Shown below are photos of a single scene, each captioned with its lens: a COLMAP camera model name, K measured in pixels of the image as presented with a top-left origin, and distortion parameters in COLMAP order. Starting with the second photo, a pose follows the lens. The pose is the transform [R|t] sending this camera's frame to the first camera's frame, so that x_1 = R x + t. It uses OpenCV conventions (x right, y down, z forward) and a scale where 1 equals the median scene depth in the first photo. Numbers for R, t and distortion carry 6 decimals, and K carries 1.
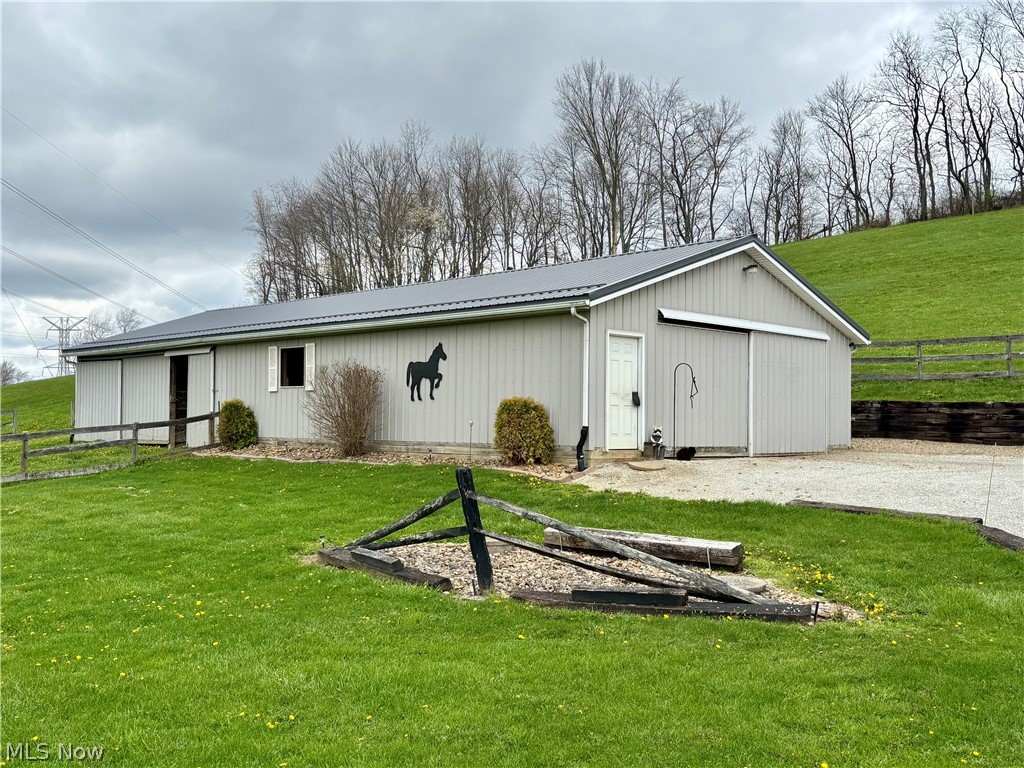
lens RADIAL K [[996.8, 0, 510.7], [0, 996.8, 386.2], [0, 0, 1]] dist [-0.018084, 0.000000]
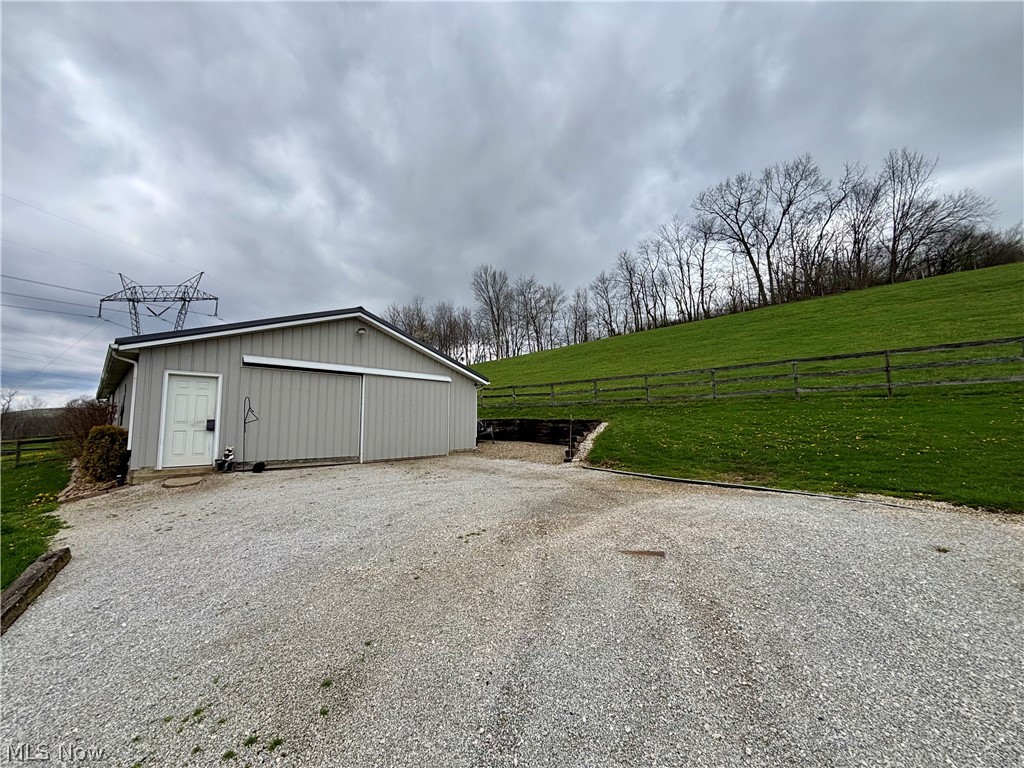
lens RADIAL K [[414.0, 0, 514.9], [0, 414.0, 381.4], [0, 0, 1]] dist [0.004196, 0.000065]
pose [[0.999192, -0.015415, 0.037108, 0.353316], [0.018064, 0.997232, -0.072128, 0.001384], [-0.035893, 0.072740, 0.996705, 0.321561]]
